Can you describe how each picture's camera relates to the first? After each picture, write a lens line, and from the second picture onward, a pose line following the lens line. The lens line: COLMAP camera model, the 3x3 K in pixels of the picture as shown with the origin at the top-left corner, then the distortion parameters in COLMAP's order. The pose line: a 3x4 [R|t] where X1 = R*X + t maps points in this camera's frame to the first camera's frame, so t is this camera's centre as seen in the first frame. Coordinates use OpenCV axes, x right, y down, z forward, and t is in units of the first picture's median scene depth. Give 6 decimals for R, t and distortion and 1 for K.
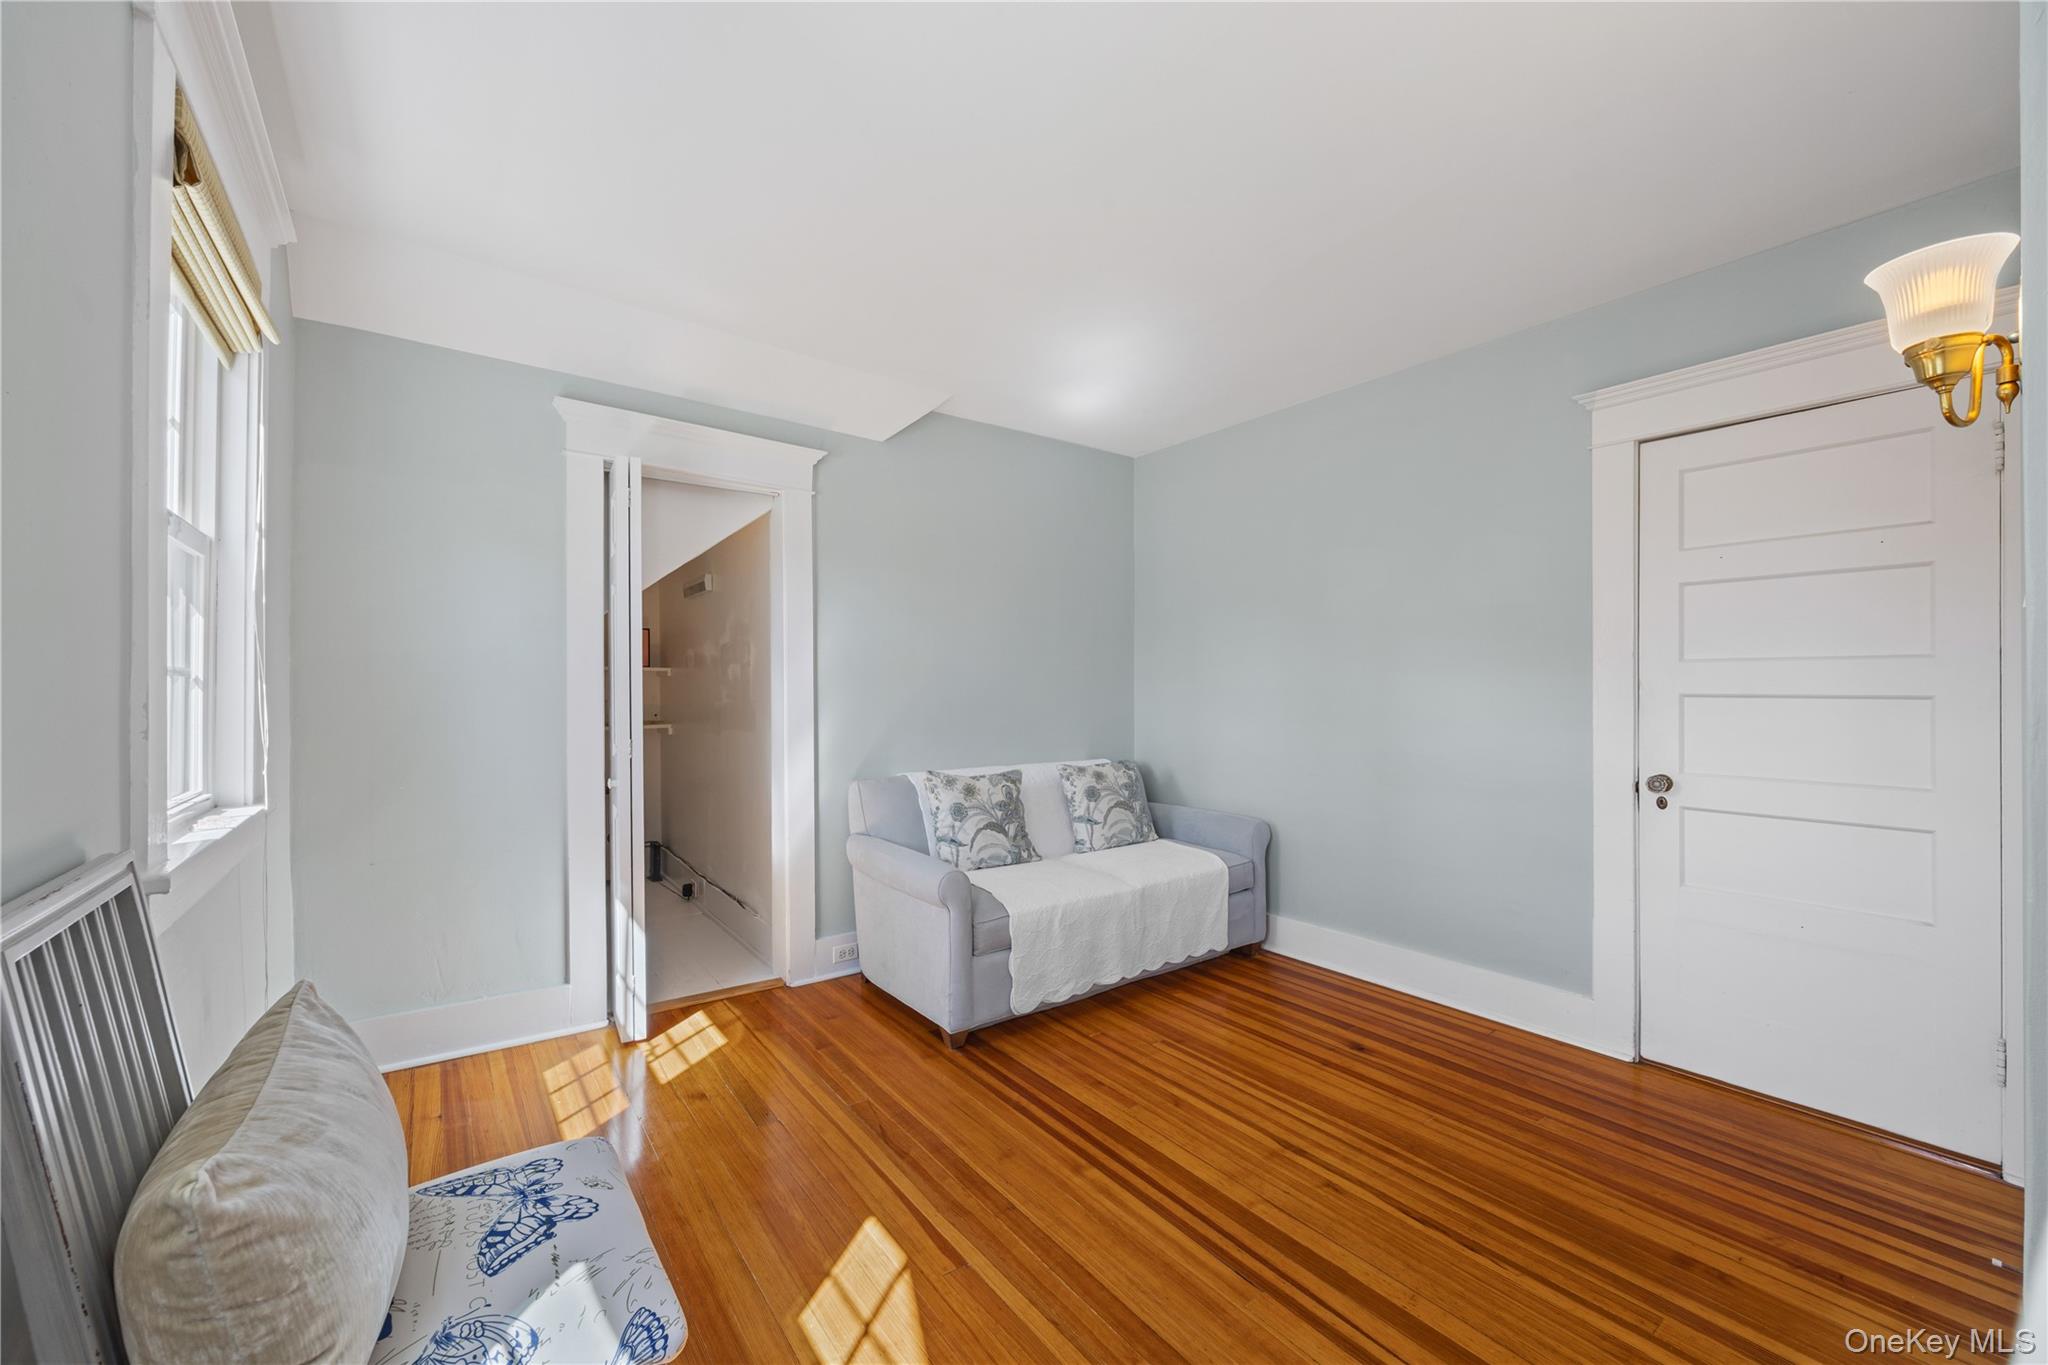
lens RADIAL K [[790.6, 0, 1028.0], [0, 790.6, 688.5], [0, 0, 1]] dist [-0.000969, 0.000136]
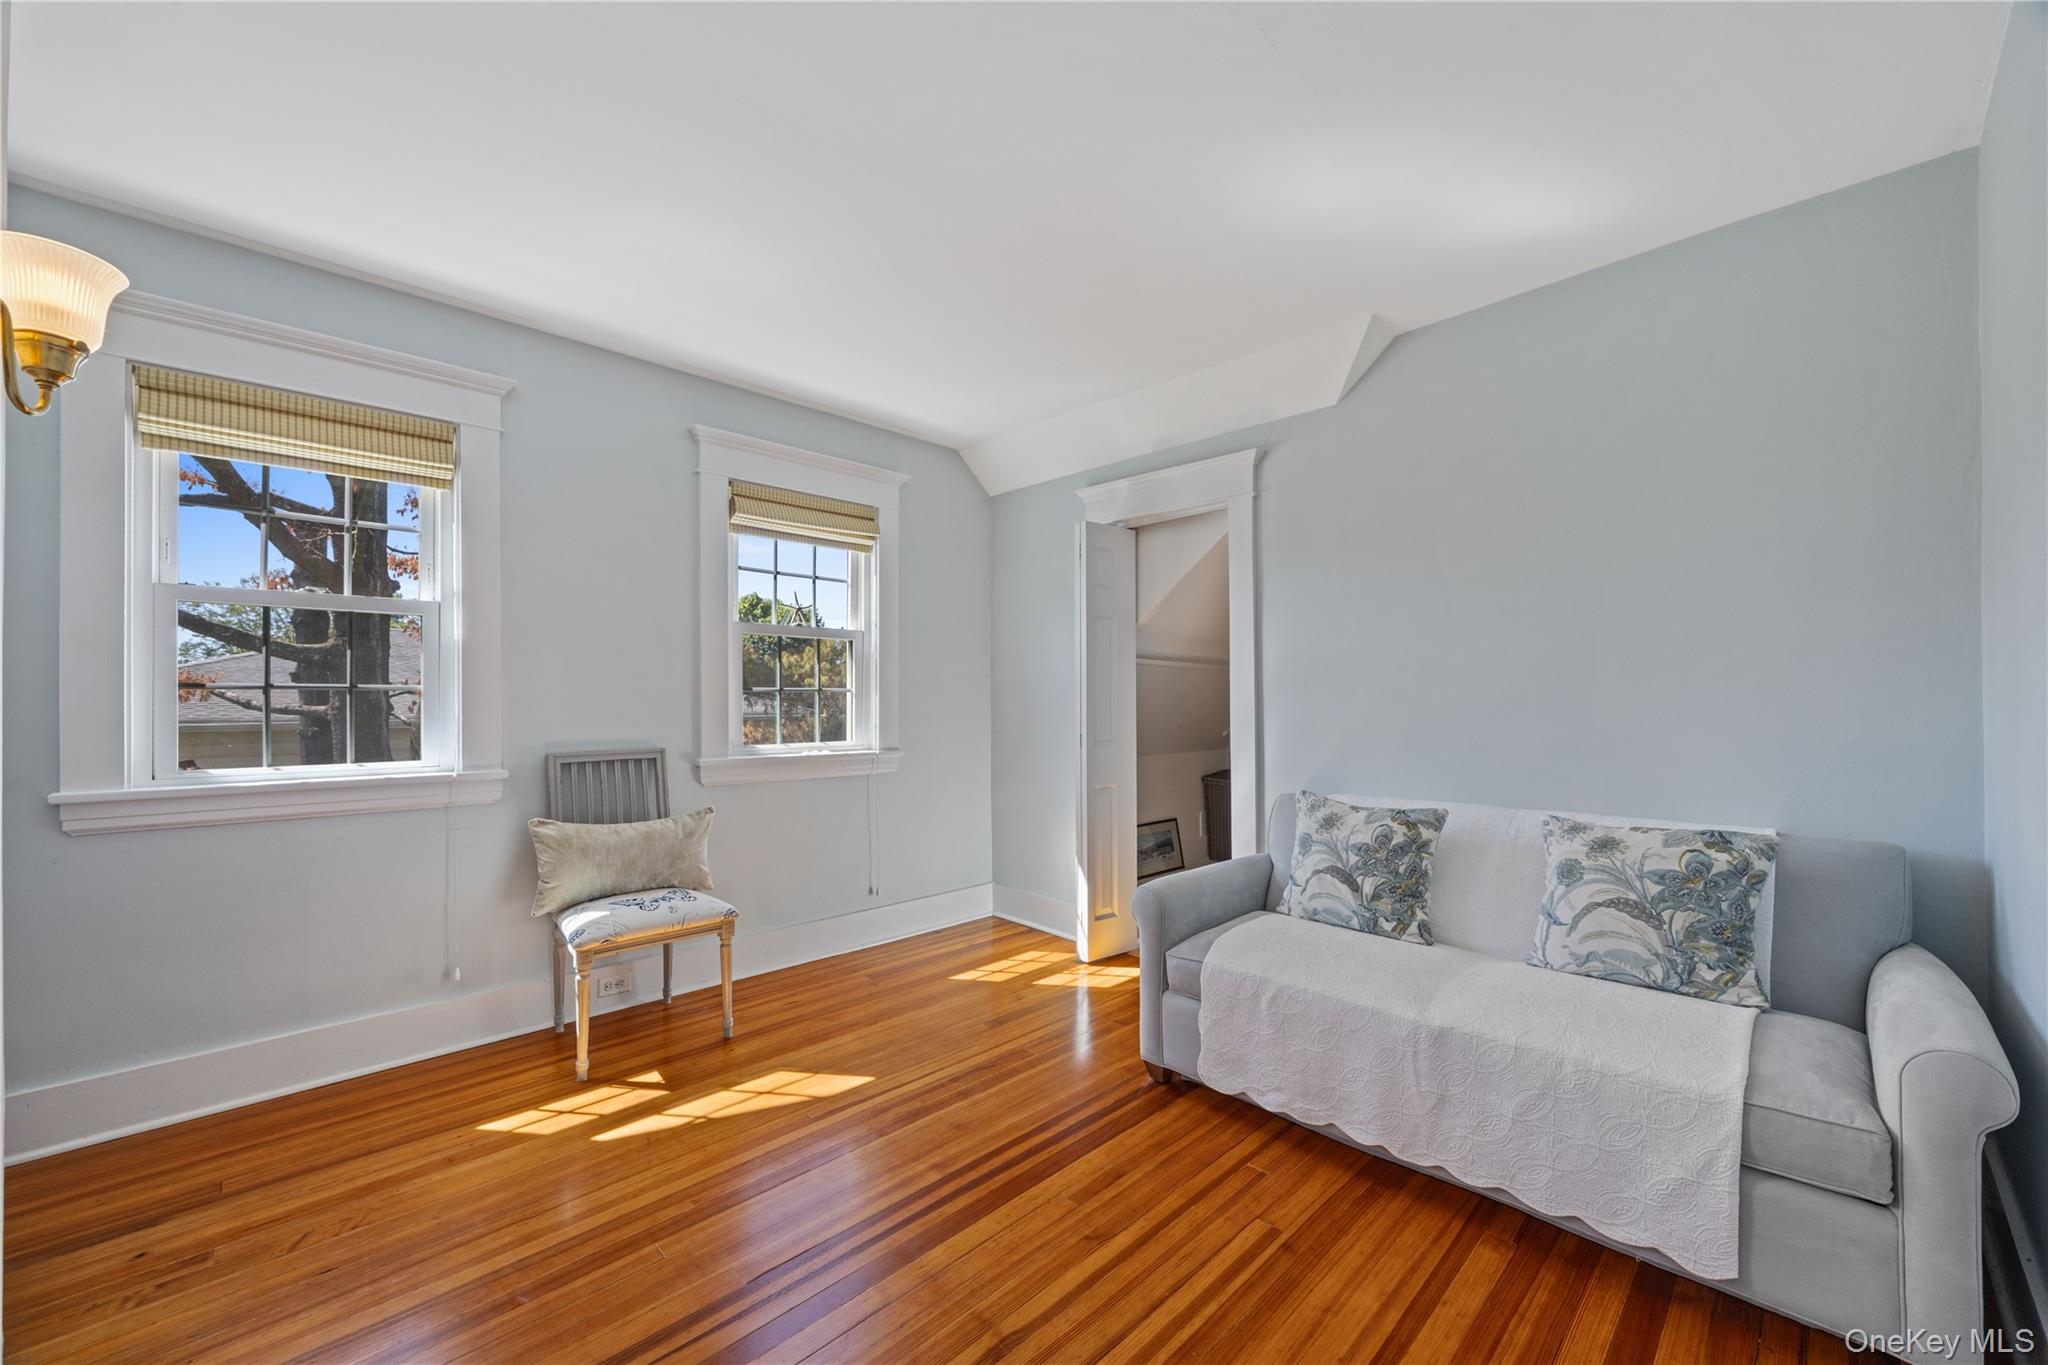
lens RADIAL K [[790.6, 0, 1030.5], [0, 790.6, 693.4], [0, 0, 1]] dist [-0.000969, 0.000136]
pose [[0.136590, -0.008359, -0.990592, 0.720462], [0.009696, 0.999928, -0.007101, 0.004551], [0.990580, -0.008635, 0.136661, 0.647064]]
